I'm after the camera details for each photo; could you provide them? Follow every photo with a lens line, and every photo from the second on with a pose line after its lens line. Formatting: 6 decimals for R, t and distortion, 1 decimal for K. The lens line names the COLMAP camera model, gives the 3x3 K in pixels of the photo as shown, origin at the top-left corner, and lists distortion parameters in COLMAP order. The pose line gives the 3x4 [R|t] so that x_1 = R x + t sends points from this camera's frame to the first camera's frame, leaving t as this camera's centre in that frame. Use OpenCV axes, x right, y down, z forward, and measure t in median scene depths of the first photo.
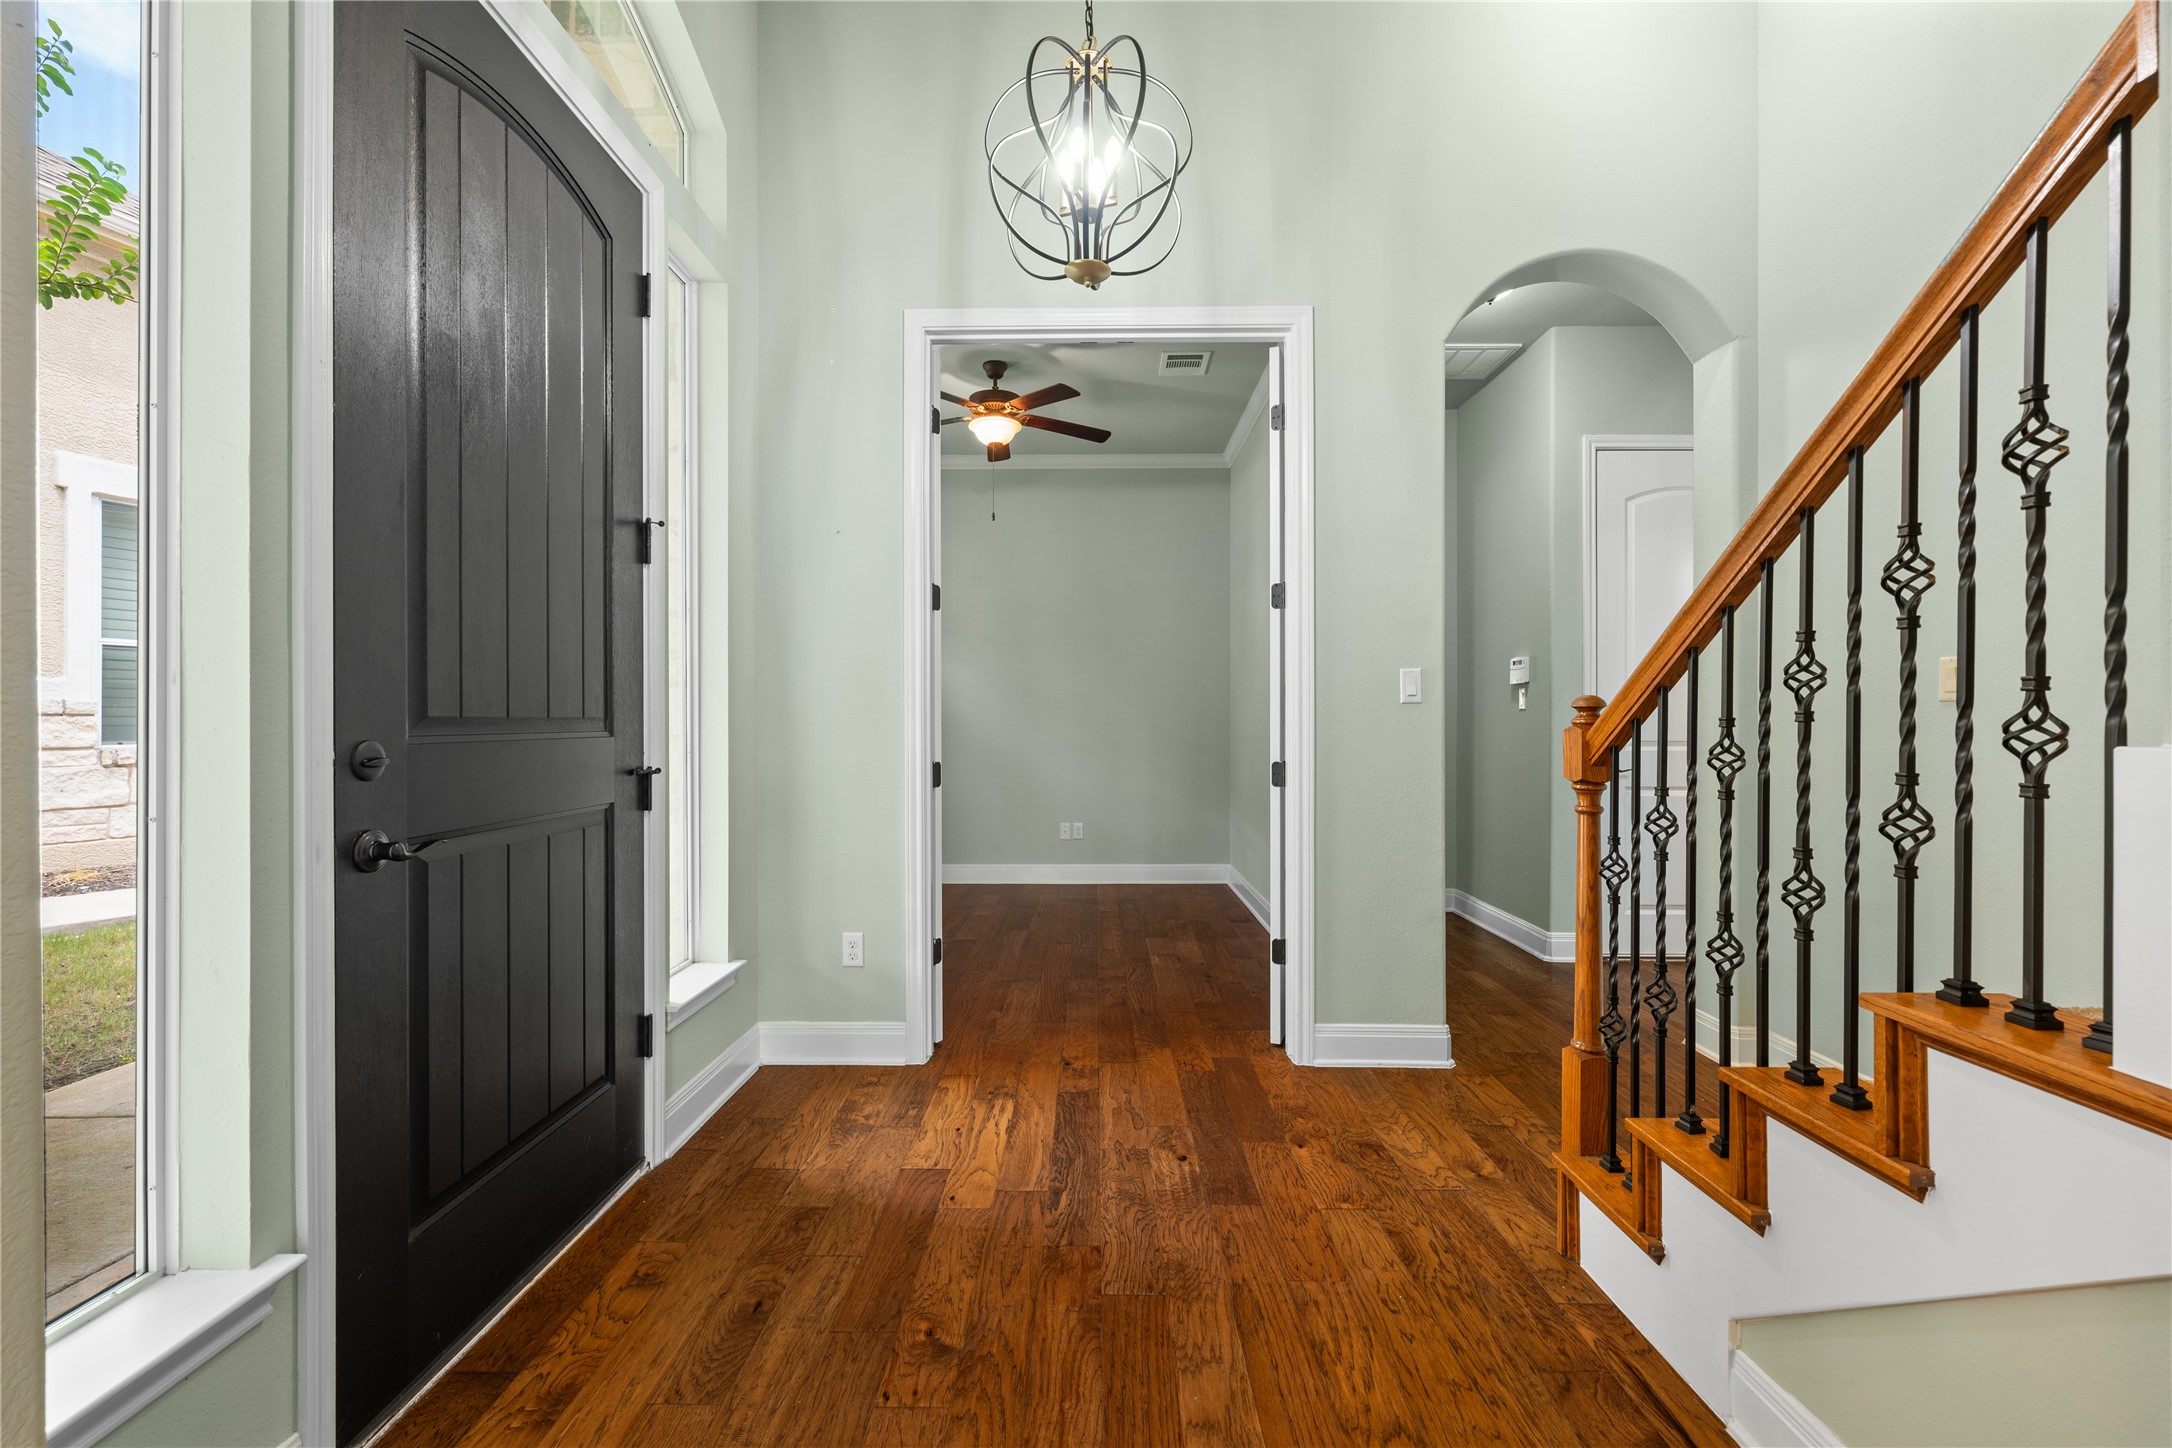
lens RADIAL K [[881.2, 0, 1089.1], [0, 881.2, 723.2], [0, 0, 1]] dist [0.003557, 0.000171]
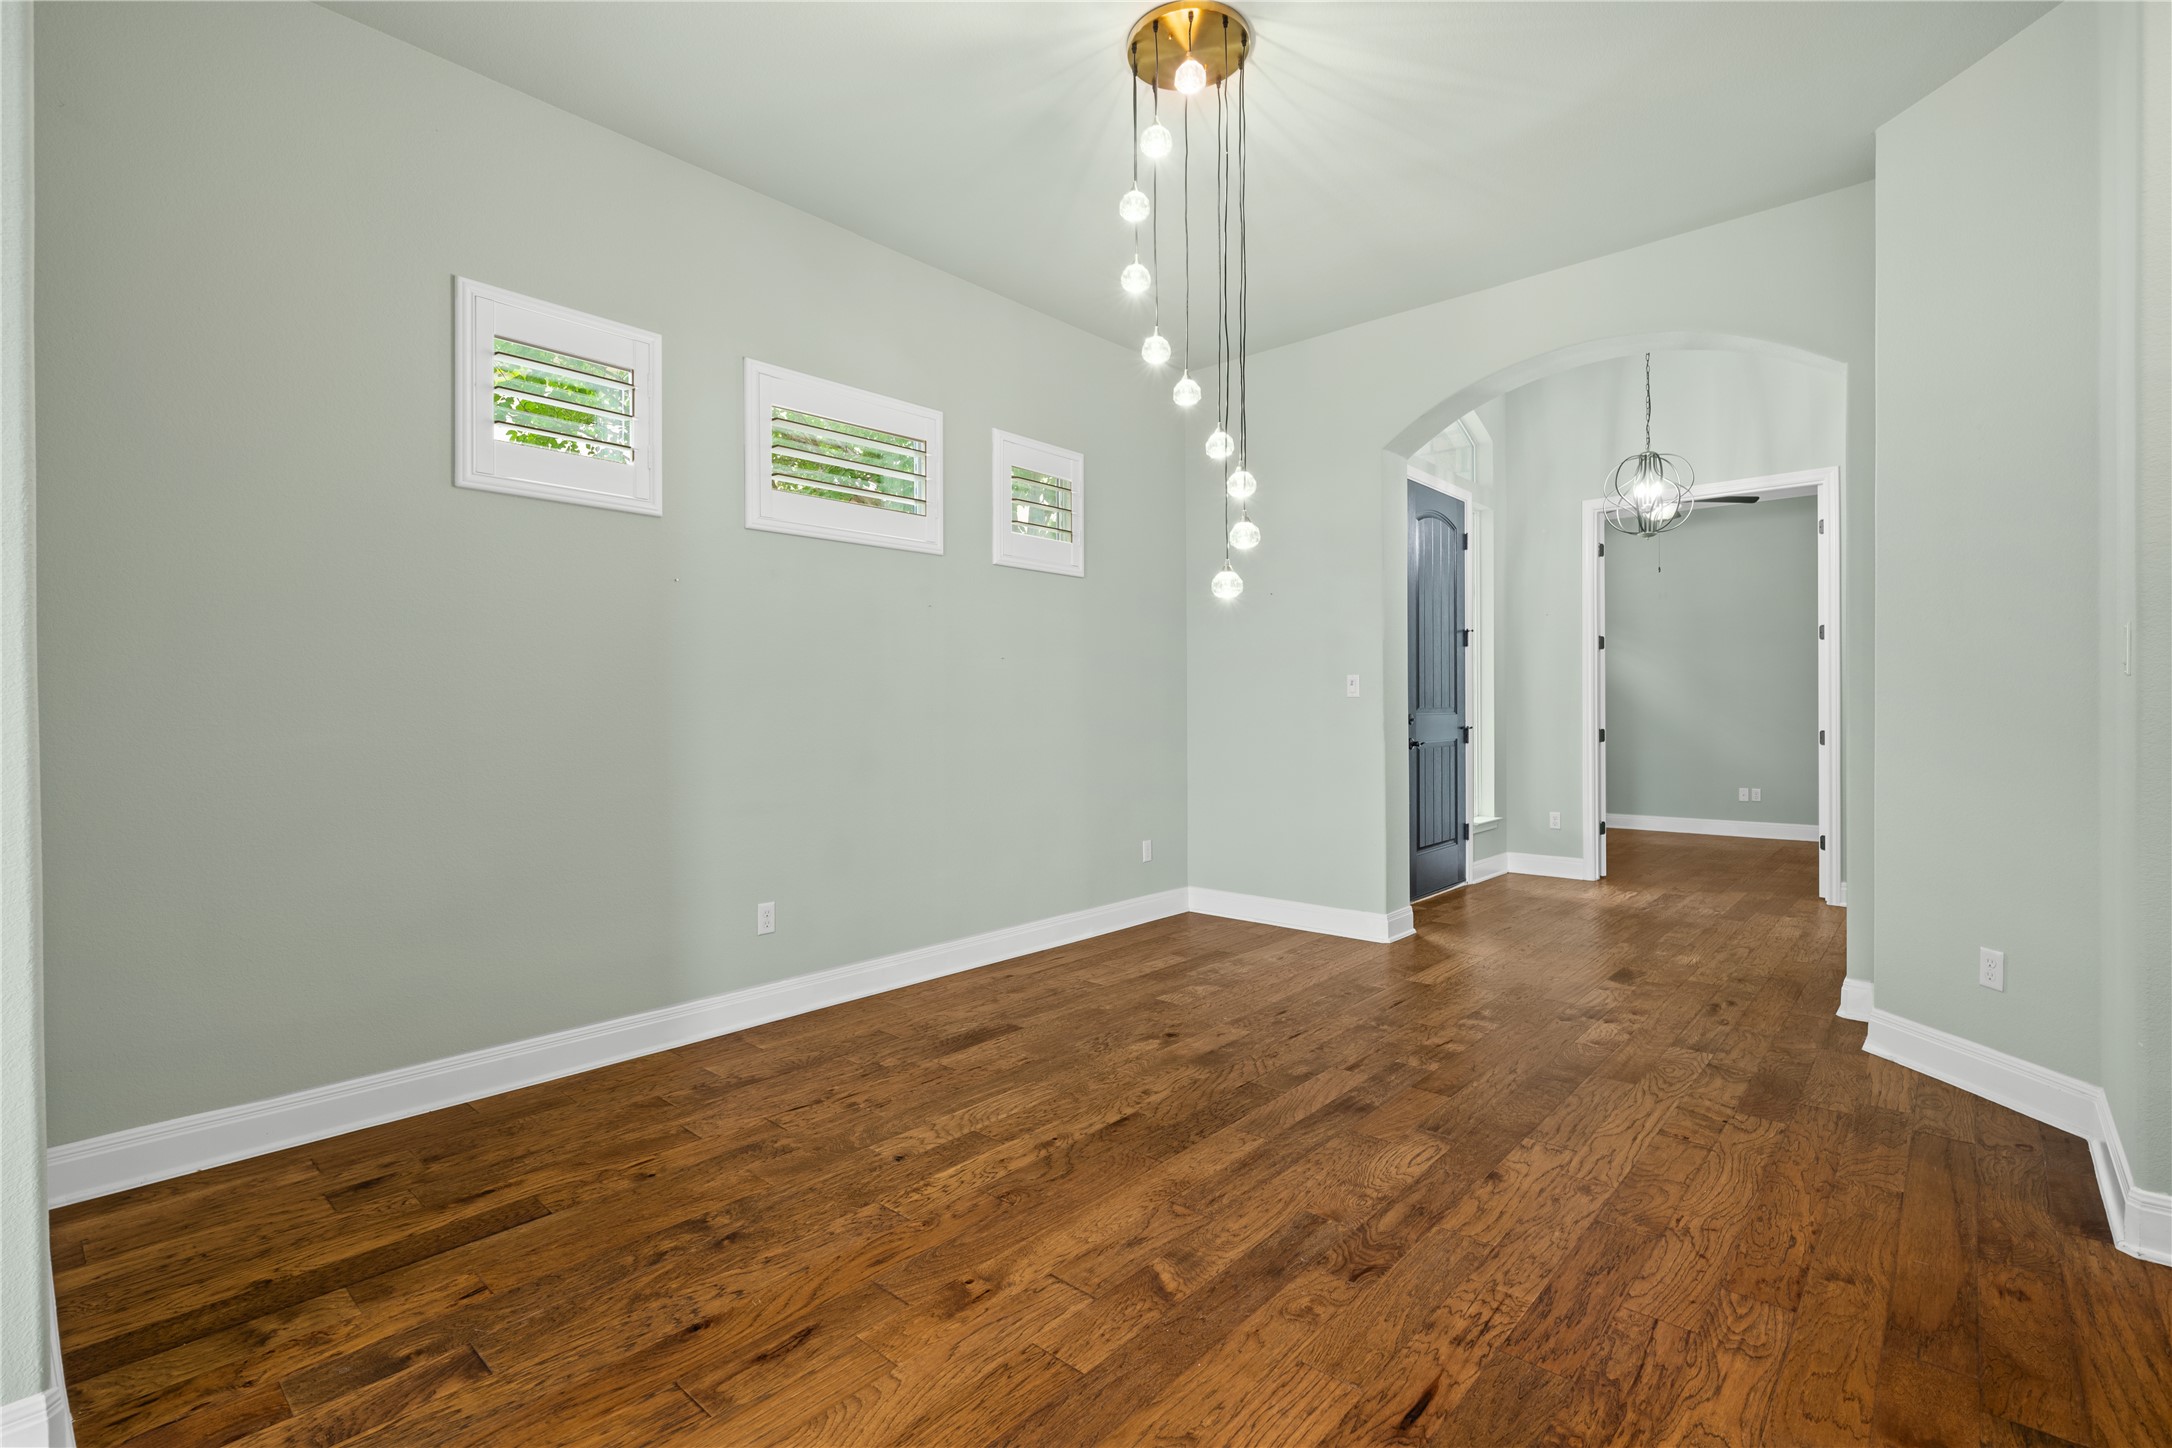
lens RADIAL K [[971.1, 0, 1067.0], [0, 971.1, 725.4], [0, 0, 1]] dist [-0.002898, -0.000268]
pose [[0.738574, 0.005575, -0.674150, 0.609637], [0.006219, 0.999867, 0.015081, -0.003736], [0.674144, -0.015331, 0.738441, -2.097524]]
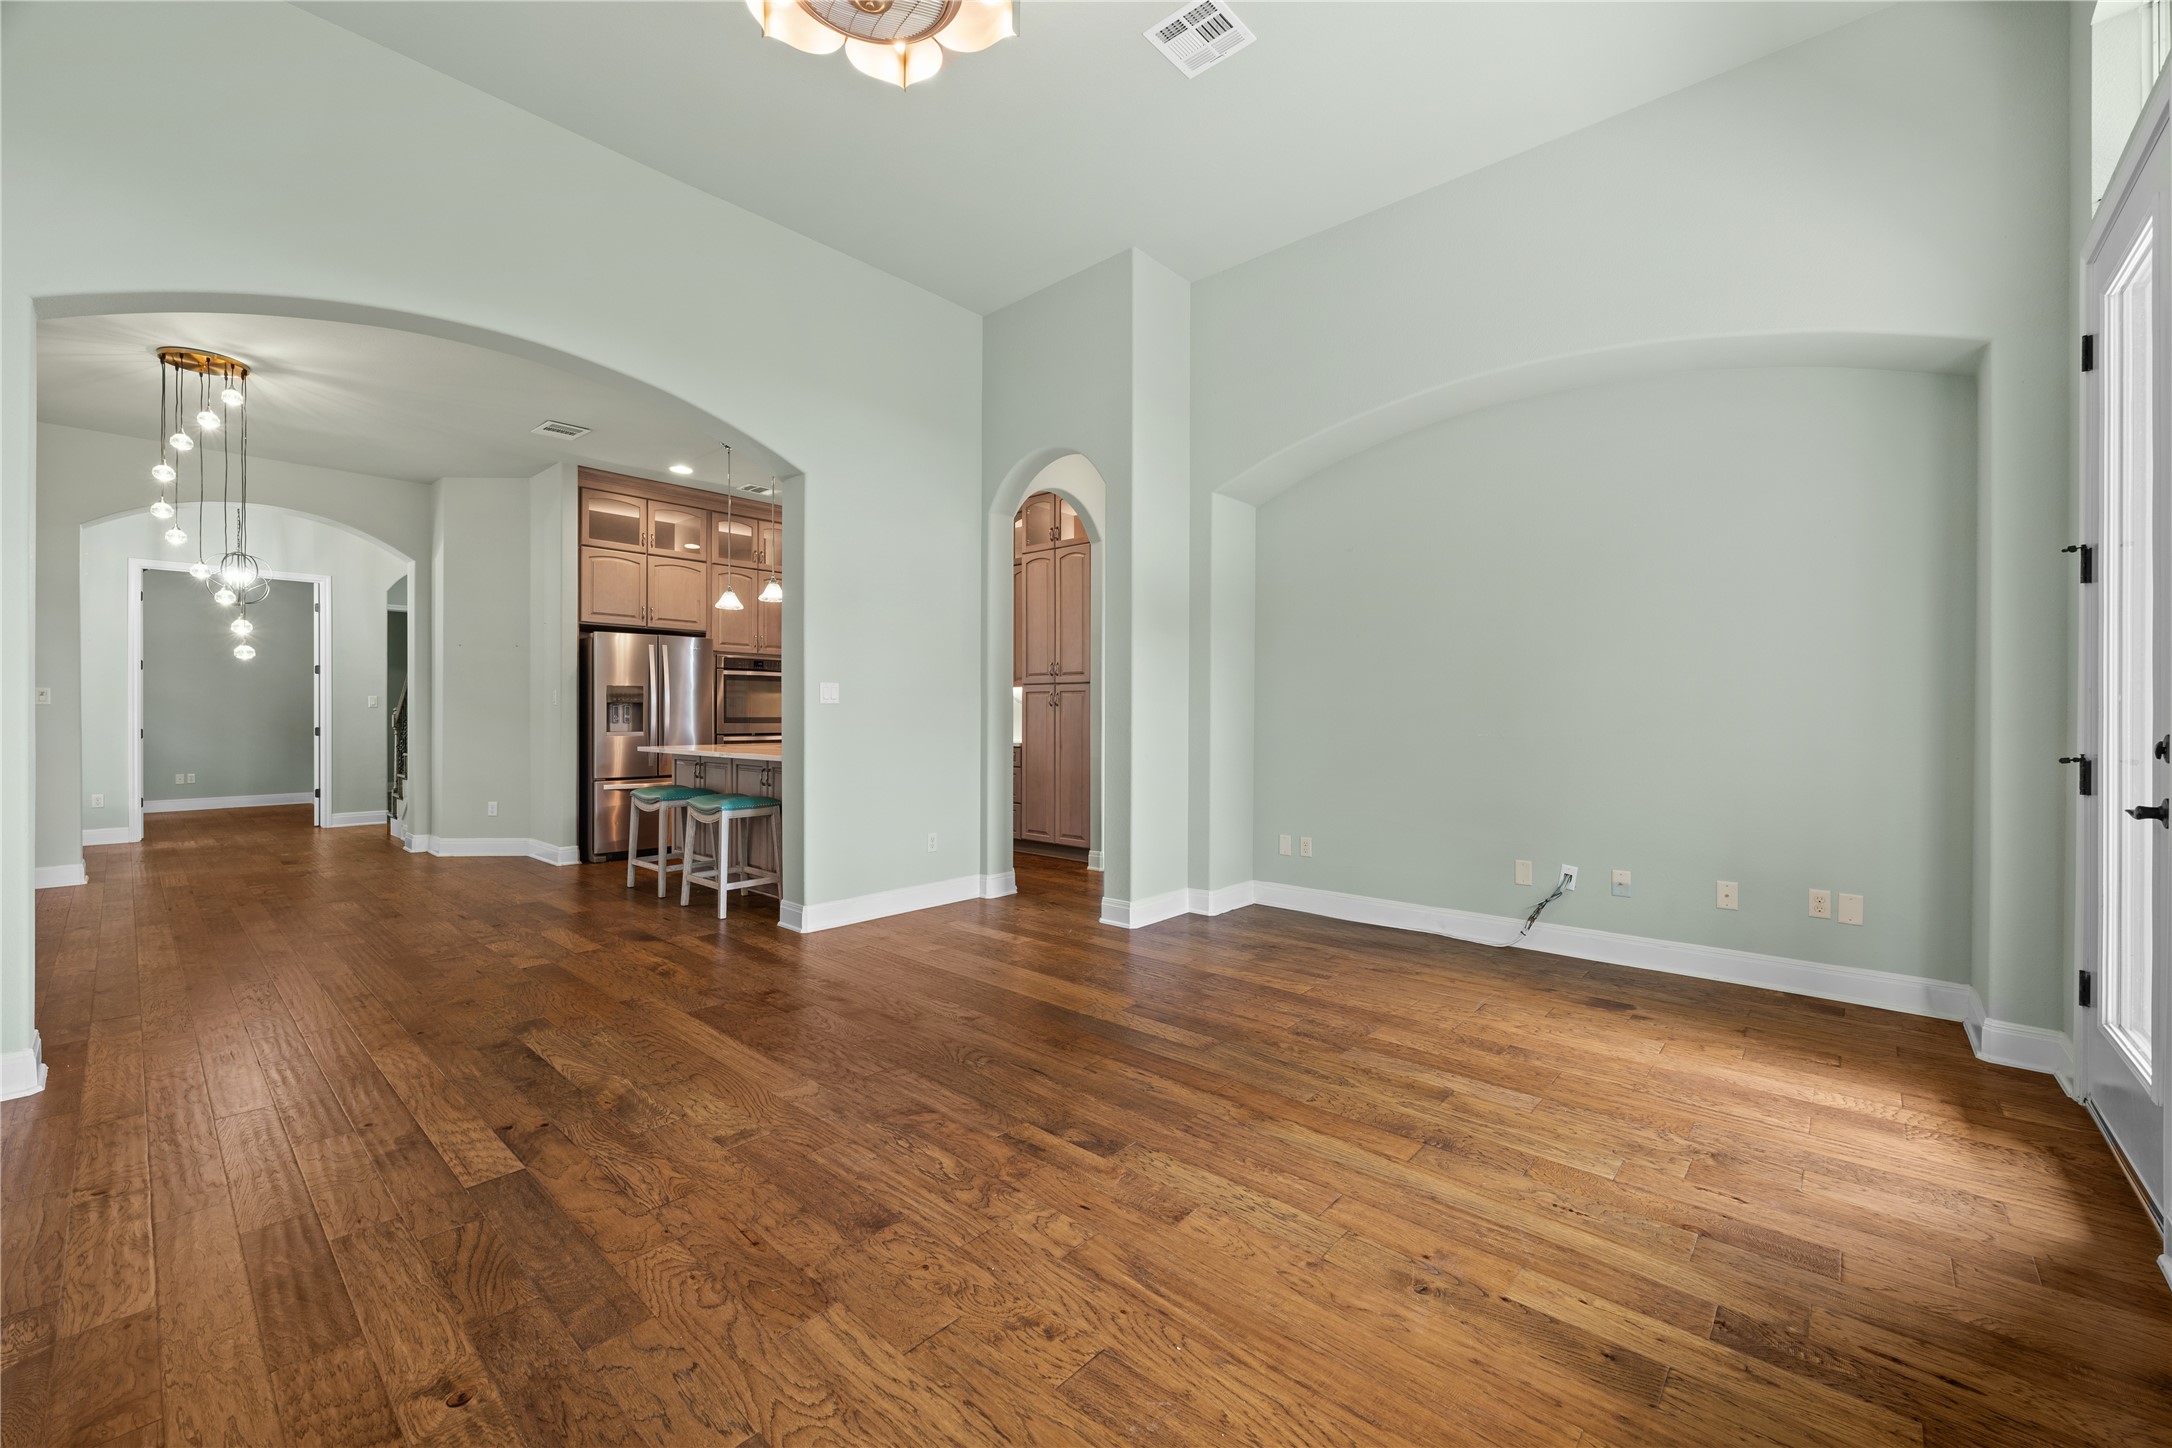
lens RADIAL K [[862.7, 0, 1091.9], [0, 862.7, 713.1], [0, 0, 1]] dist [-0.003138, 0.000455]
pose [[0.656658, -0.001724, 0.754186, -0.382701], [-0.000069, 0.999997, 0.002345, -0.013644], [-0.754188, -0.001592, 0.656656, -4.236895]]
